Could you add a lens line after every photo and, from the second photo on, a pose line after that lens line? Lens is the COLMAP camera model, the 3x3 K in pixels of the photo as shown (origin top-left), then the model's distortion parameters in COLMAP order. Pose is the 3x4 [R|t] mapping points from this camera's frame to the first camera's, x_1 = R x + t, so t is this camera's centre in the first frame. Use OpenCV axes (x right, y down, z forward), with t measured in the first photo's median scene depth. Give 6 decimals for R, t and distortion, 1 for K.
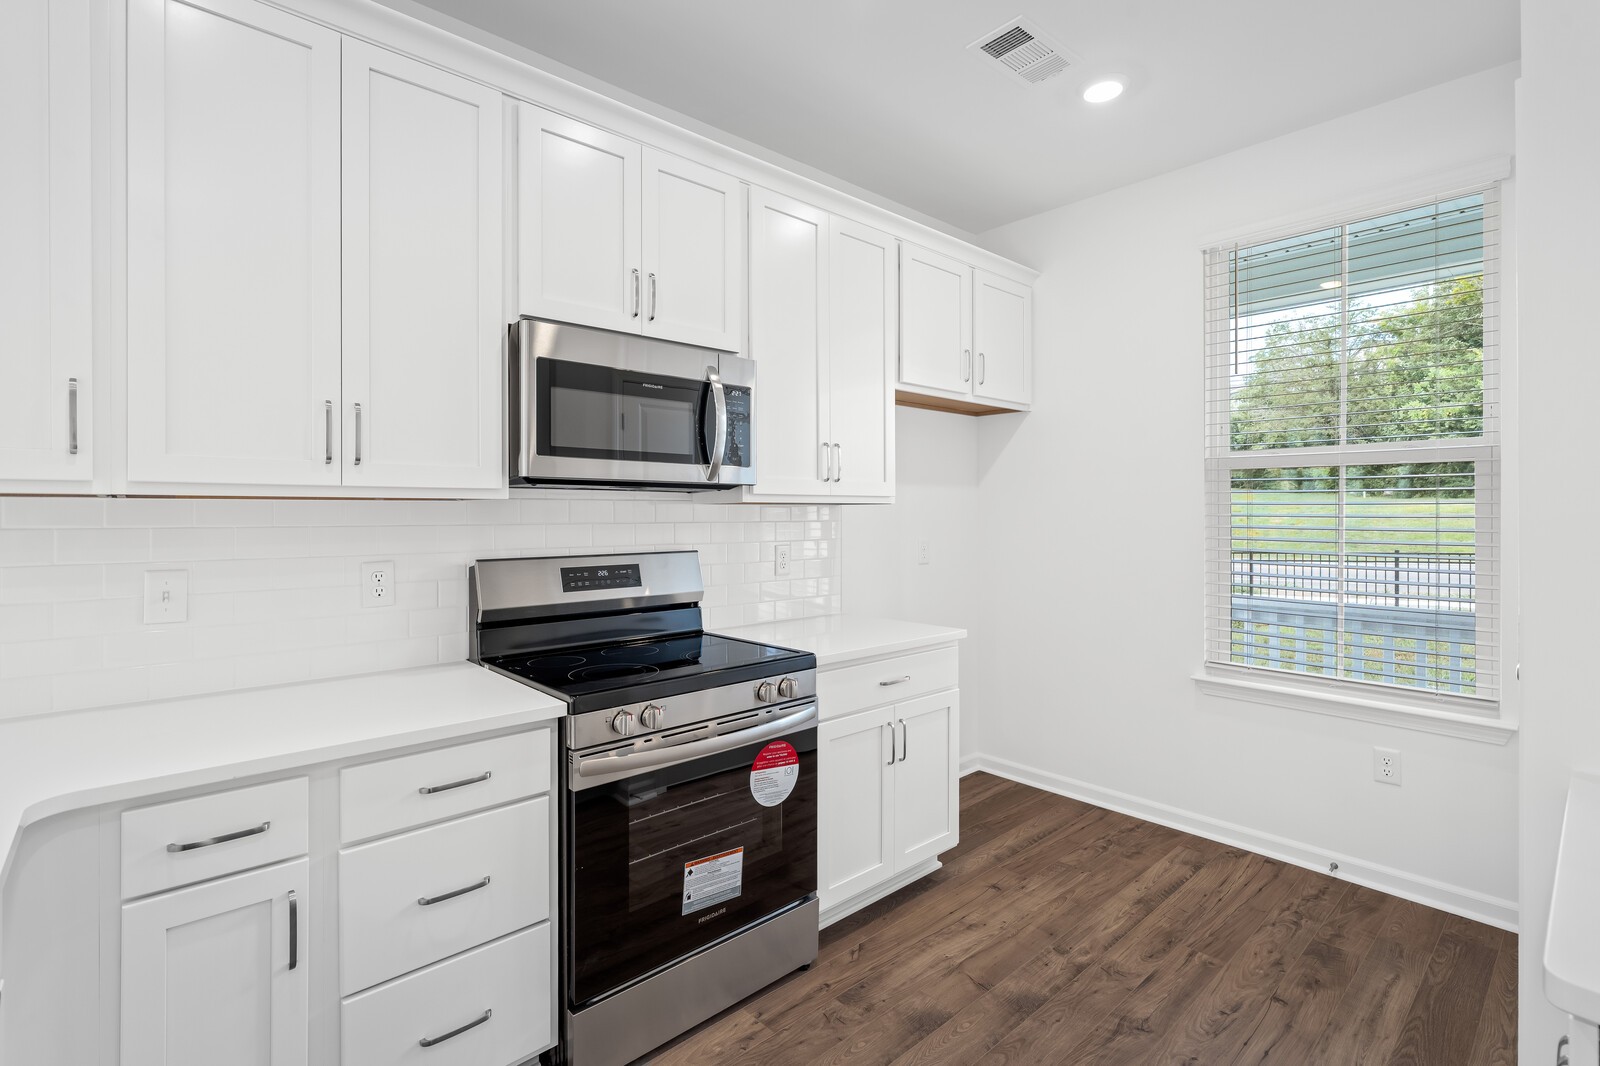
lens RADIAL K [[743.1, 0, 821.5], [0, 743.1, 515.0], [0, 0, 1]] dist [-0.002732, 0.000217]
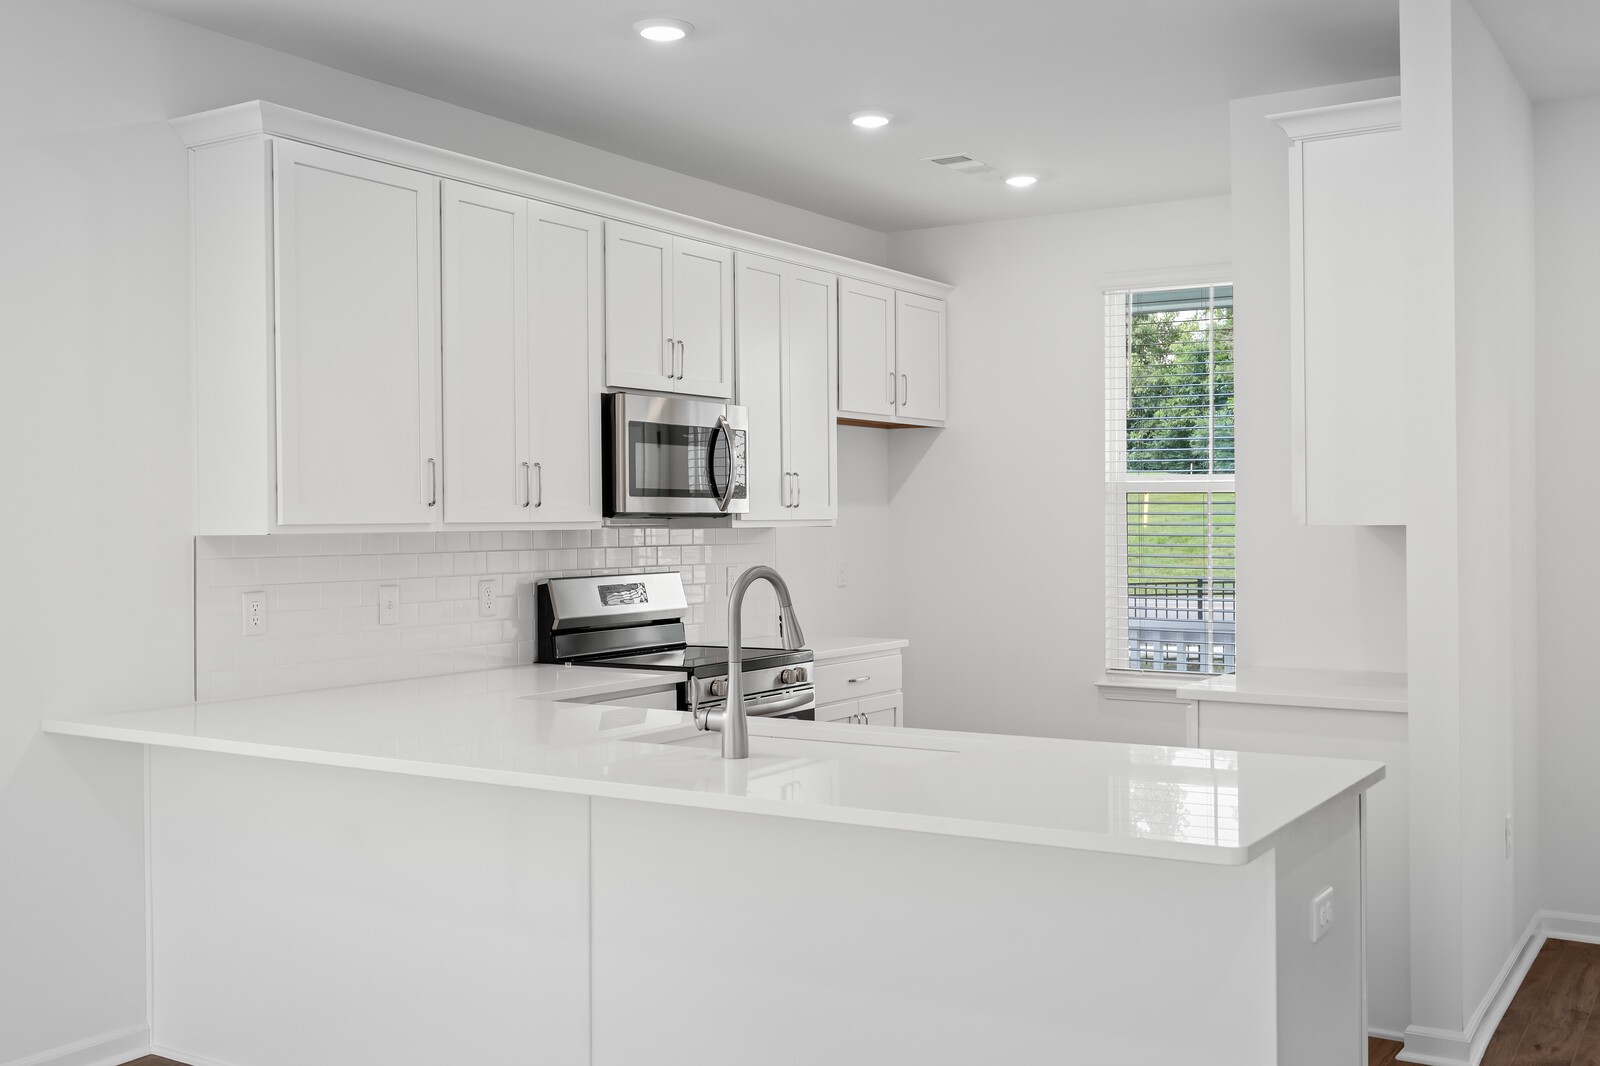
lens RADIAL K [[1527.1, 0, 800.0], [0, 1527.1, 533.0], [0, 0, 1]] dist [-0.005993, -0.004293]
pose [[0.968202, -0.005649, 0.250105, -0.507370], [0.003600, 0.999956, 0.008650, -0.024970], [-0.250143, -0.007474, 0.968180, -1.118655]]
